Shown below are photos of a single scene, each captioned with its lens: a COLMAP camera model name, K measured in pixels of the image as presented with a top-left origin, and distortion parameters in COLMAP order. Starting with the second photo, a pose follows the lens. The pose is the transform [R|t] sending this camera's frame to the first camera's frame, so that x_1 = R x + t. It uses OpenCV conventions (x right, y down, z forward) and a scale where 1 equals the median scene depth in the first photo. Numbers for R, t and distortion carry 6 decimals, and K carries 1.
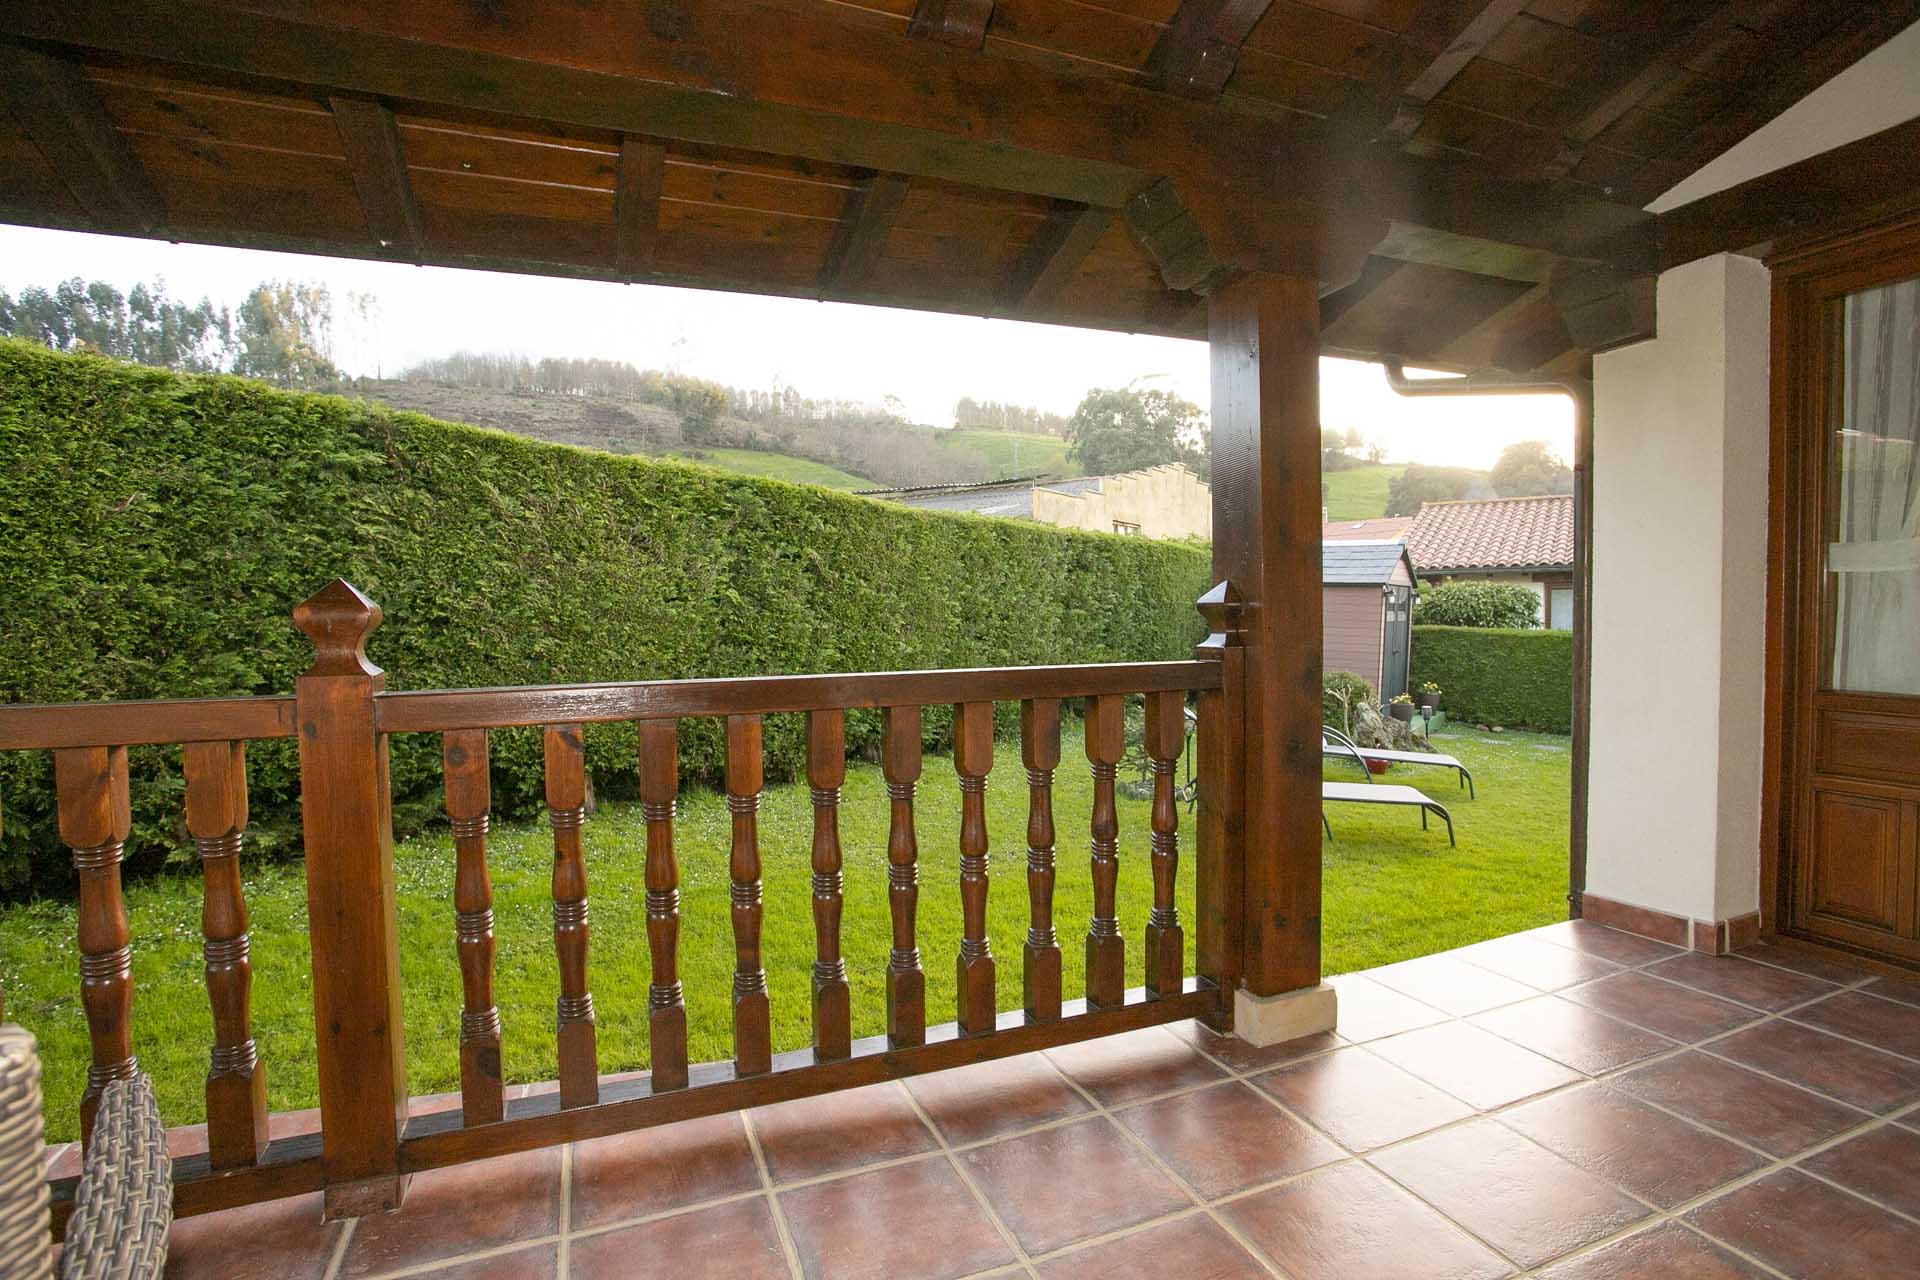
lens RADIAL K [[921.6, 0, 960.0], [0, 921.6, 640.0], [0, 0, 1]] dist [-0.034643, 0.000180]
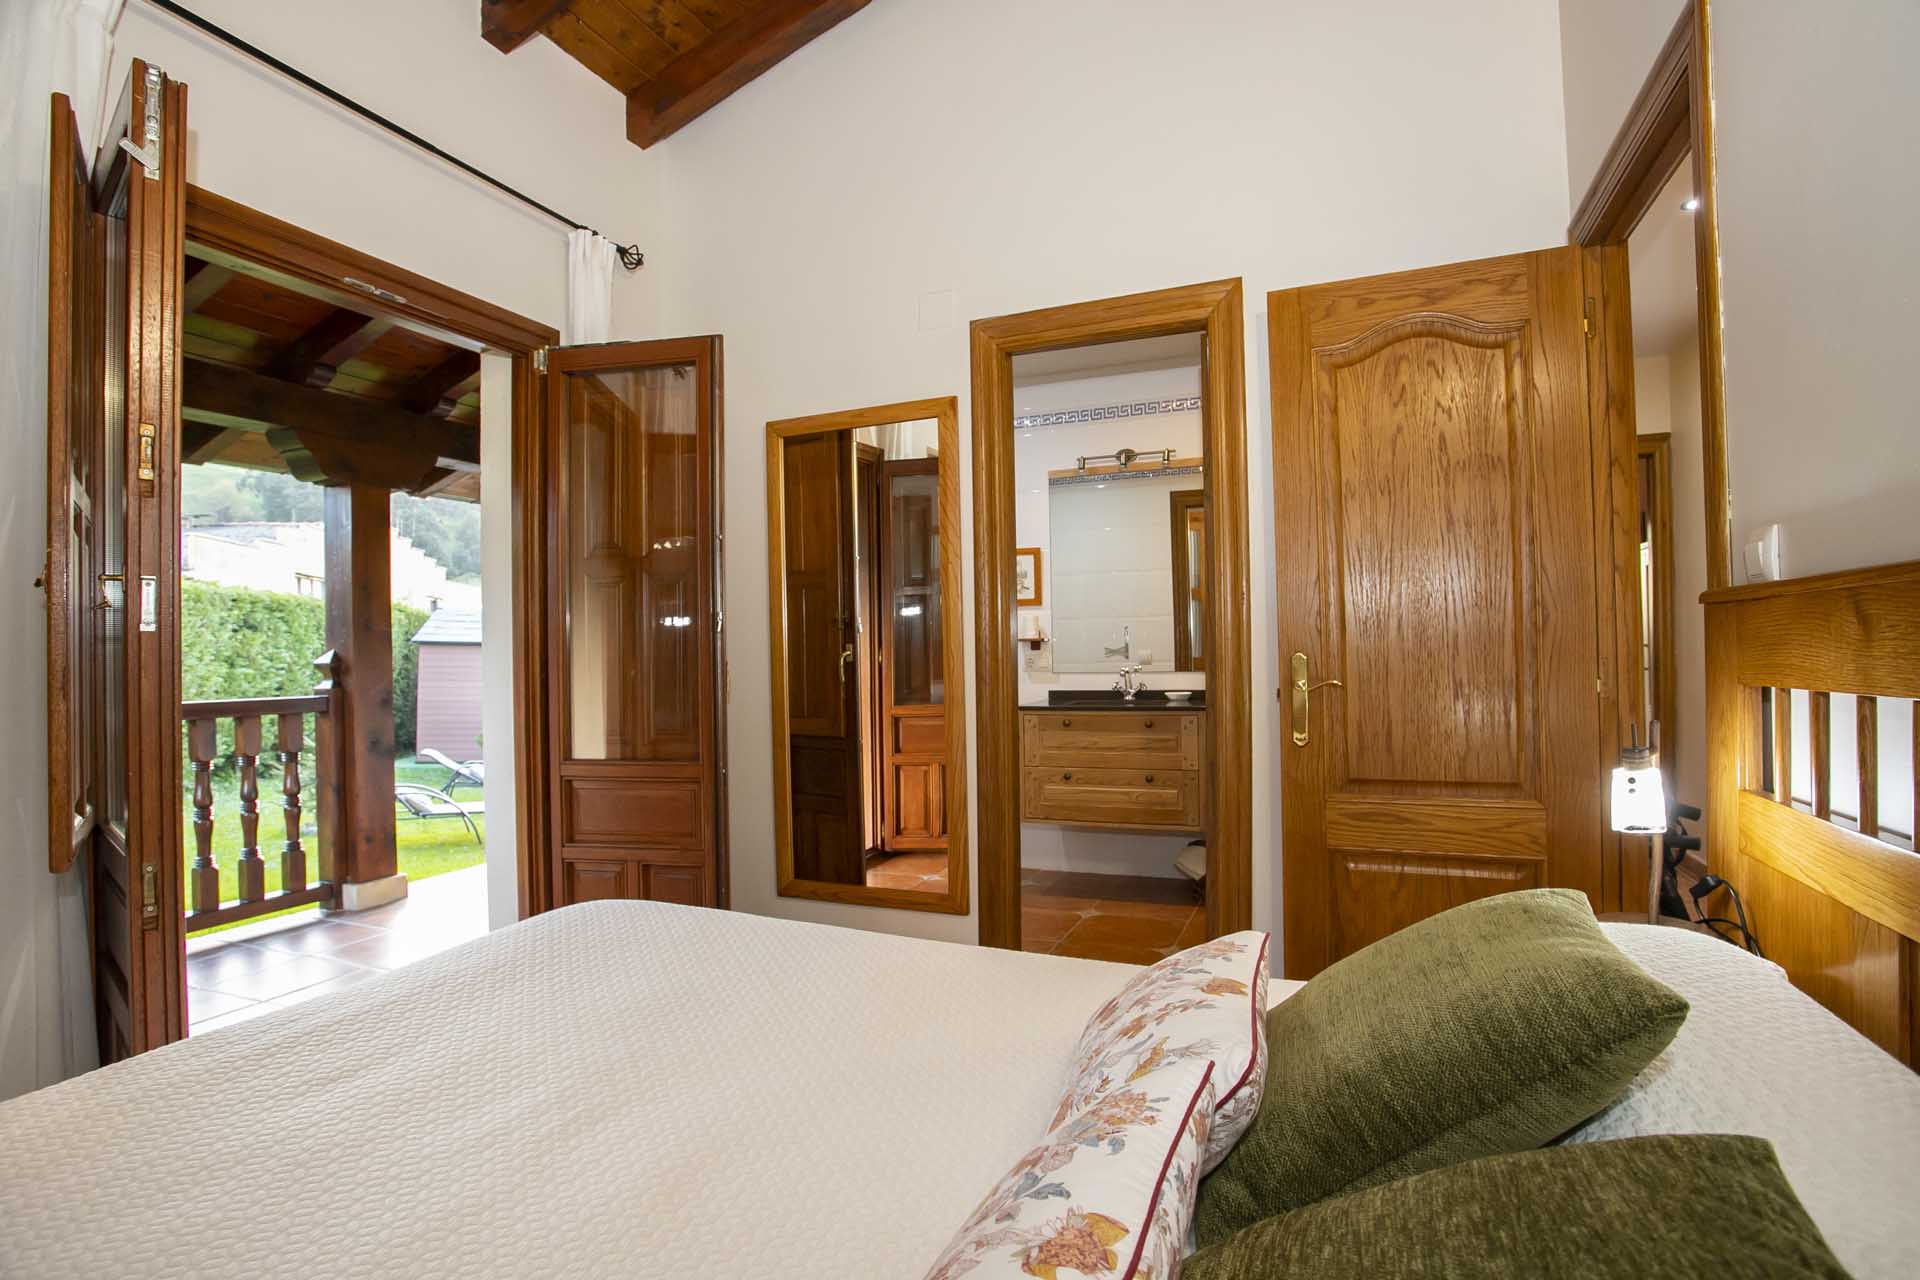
lens RADIAL K [[921.6, 0, 960.0], [0, 921.6, 640.0], [0, 0, 1]] dist [-0.034643, 0.000180]
pose [[0.702989, 0.007928, 0.711157, -0.099670], [0.035516, 0.998299, -0.046237, 0.037939], [-0.710314, 0.057761, 0.701511, -1.057319]]
